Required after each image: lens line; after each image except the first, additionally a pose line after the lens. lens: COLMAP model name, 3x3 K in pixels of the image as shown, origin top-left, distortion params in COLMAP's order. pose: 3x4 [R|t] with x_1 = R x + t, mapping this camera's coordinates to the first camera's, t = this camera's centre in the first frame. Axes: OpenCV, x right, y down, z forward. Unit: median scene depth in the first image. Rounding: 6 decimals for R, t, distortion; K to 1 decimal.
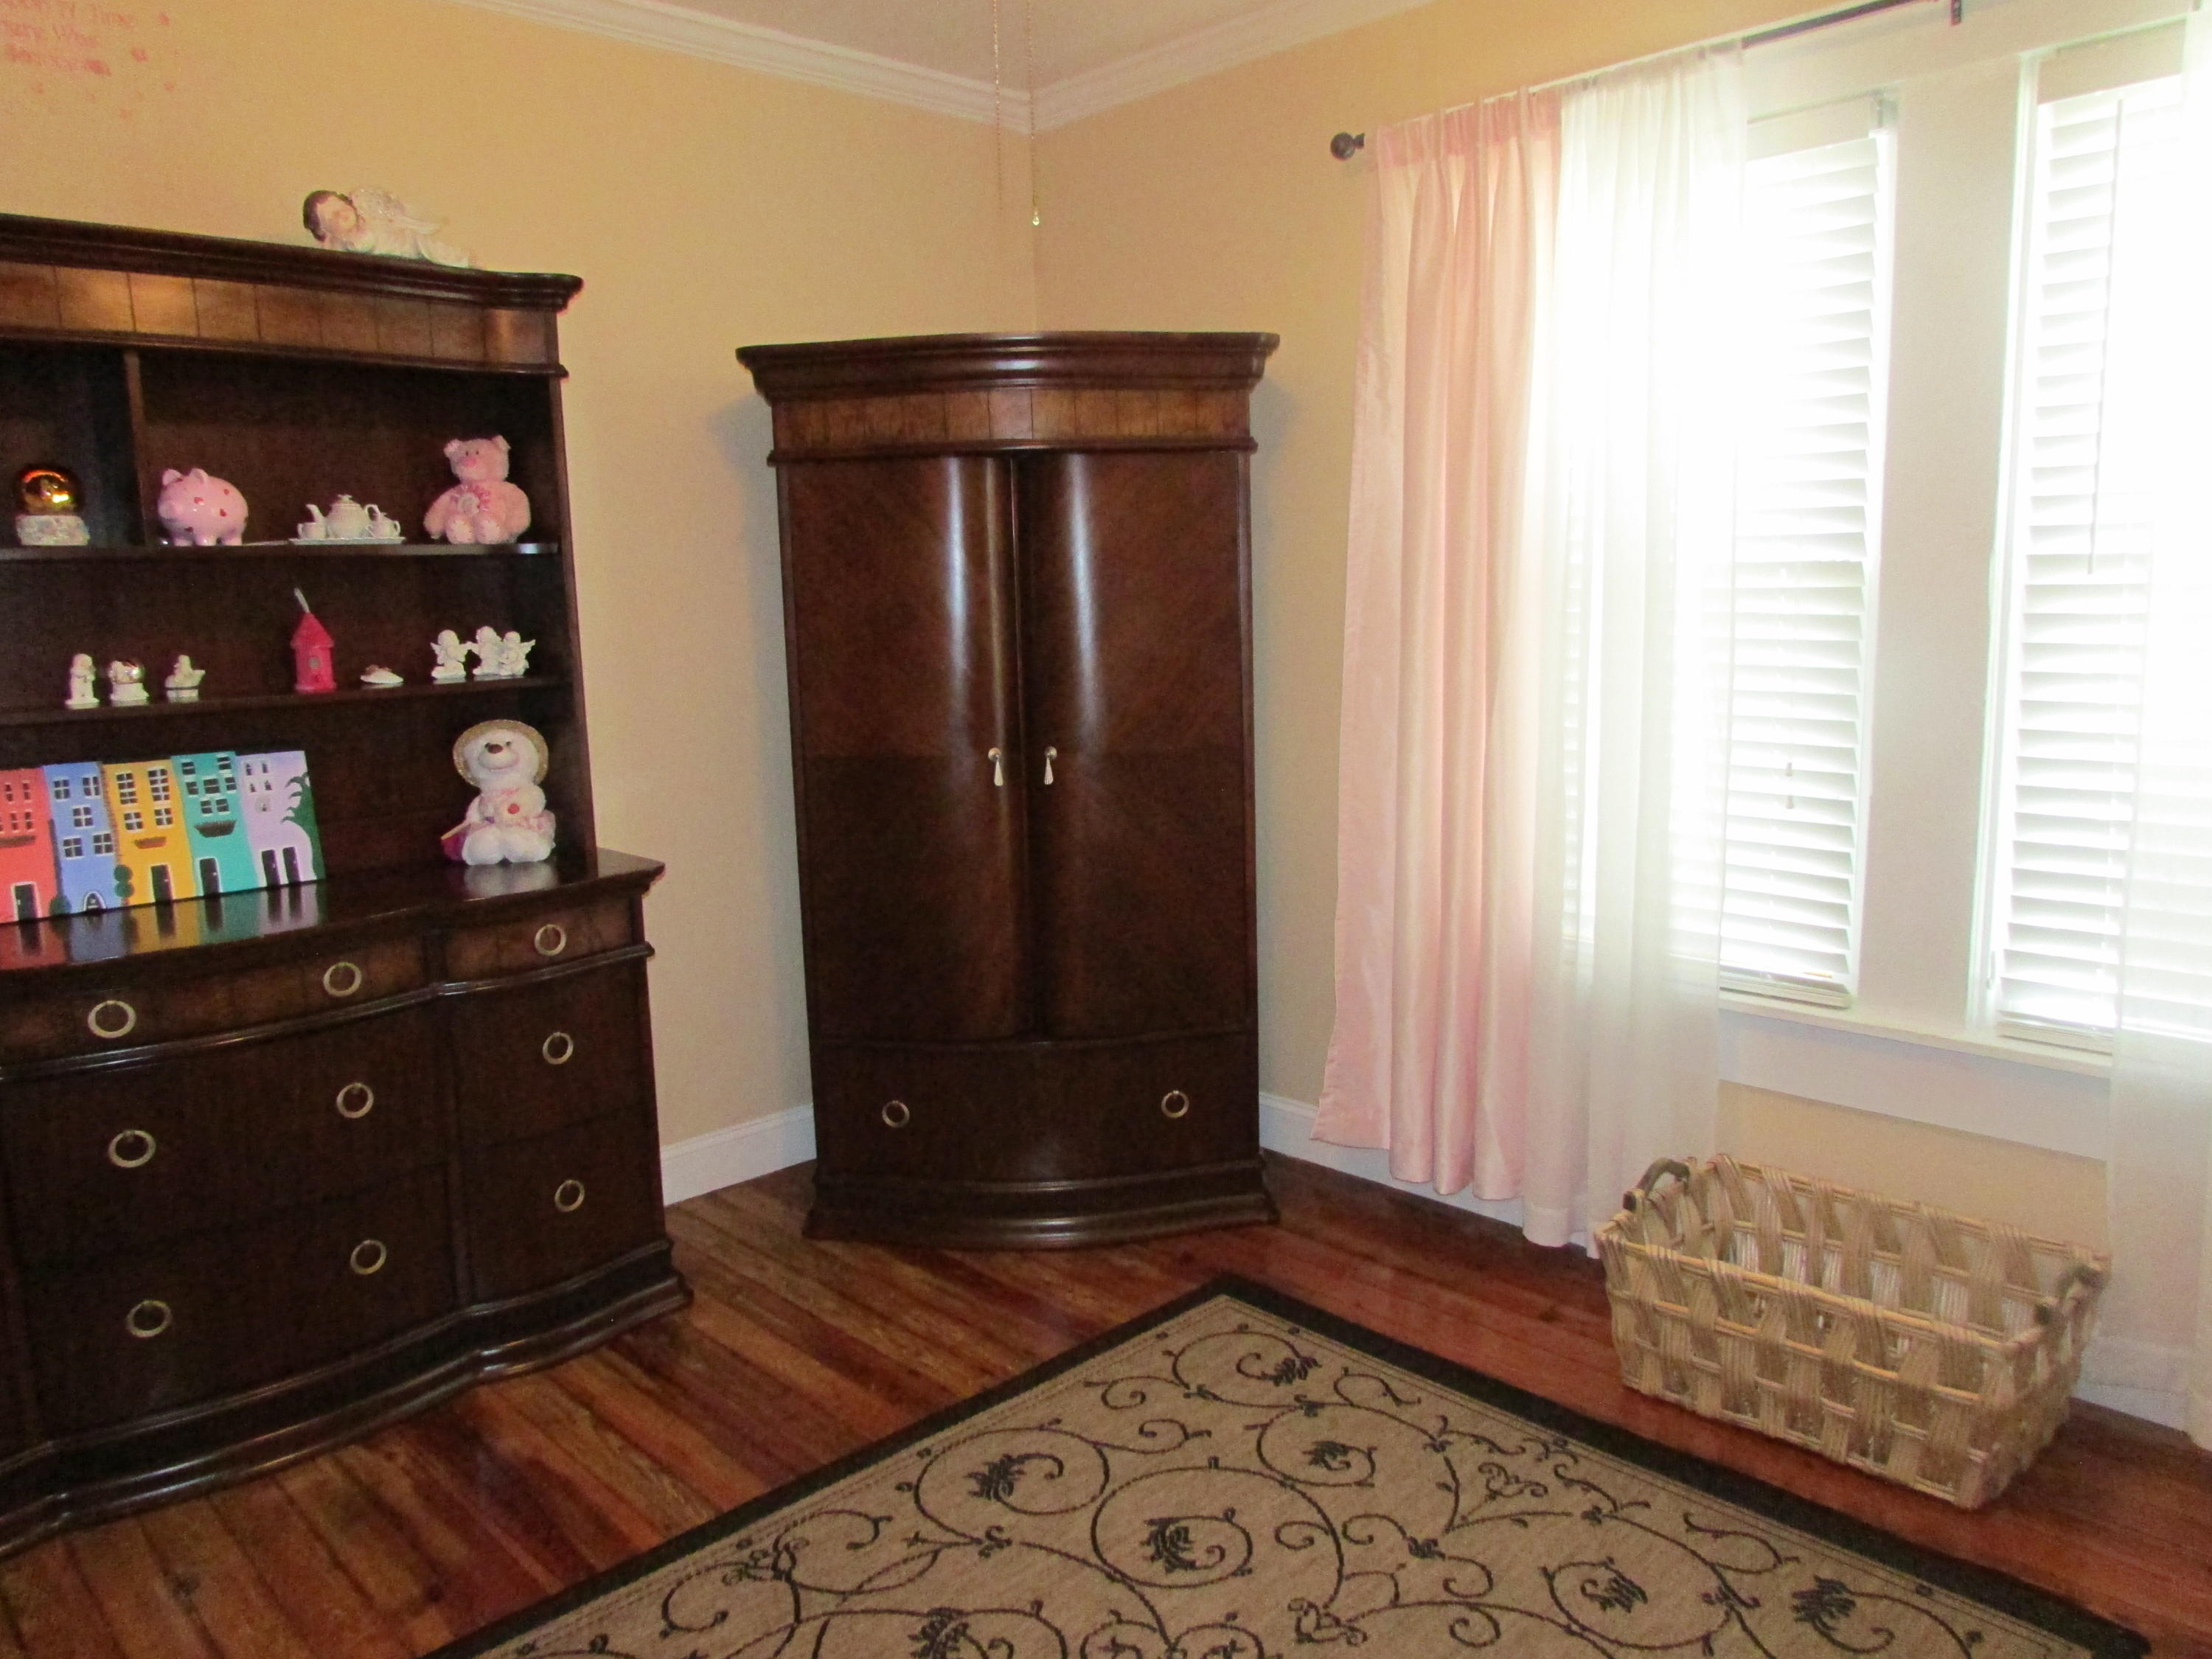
lens RADIAL K [[1549.5, 0, 1106.0], [0, 1549.5, 829.5], [0, 0, 1]] dist [-0.057139, 0.020977]
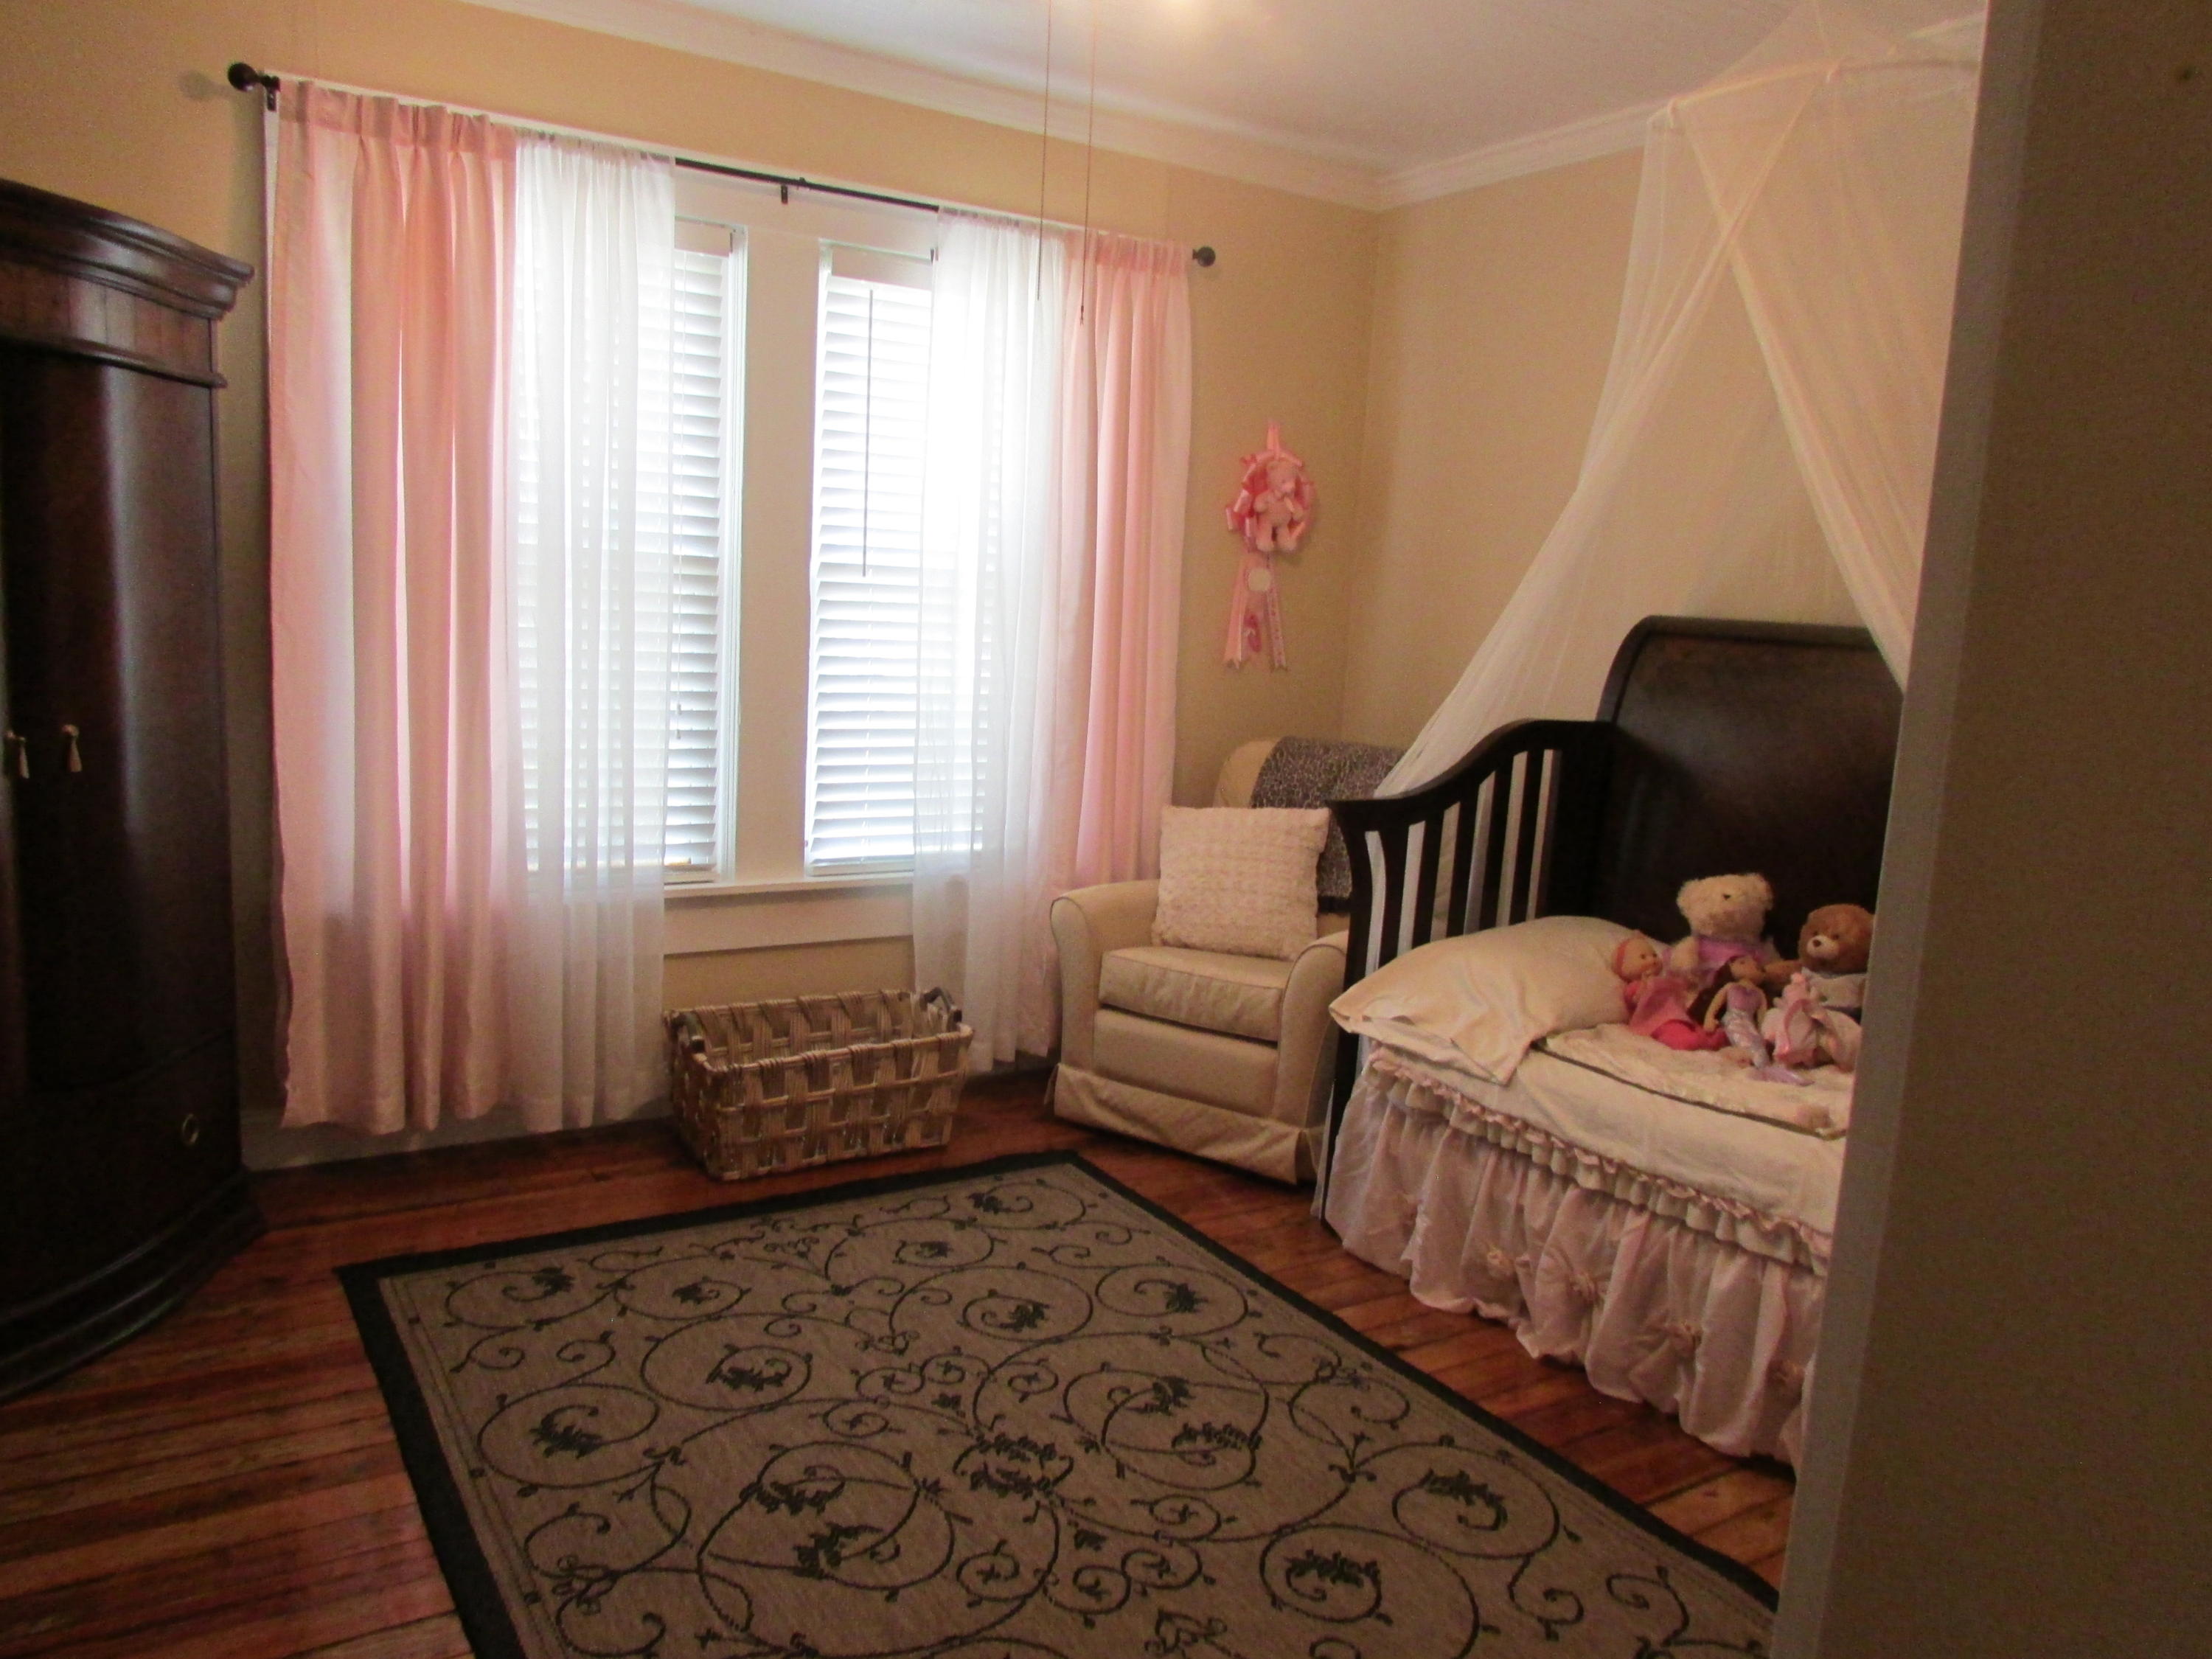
lens RADIAL K [[1549.5, 0, 1106.0], [0, 1549.5, 829.5], [0, 0, 1]] dist [-0.057139, 0.020977]
pose [[0.216246, -0.126783, 0.968072, -0.933445], [0.089949, 0.989903, 0.109549, -0.060452], [-0.972187, 0.063388, 0.225466, 0.397268]]
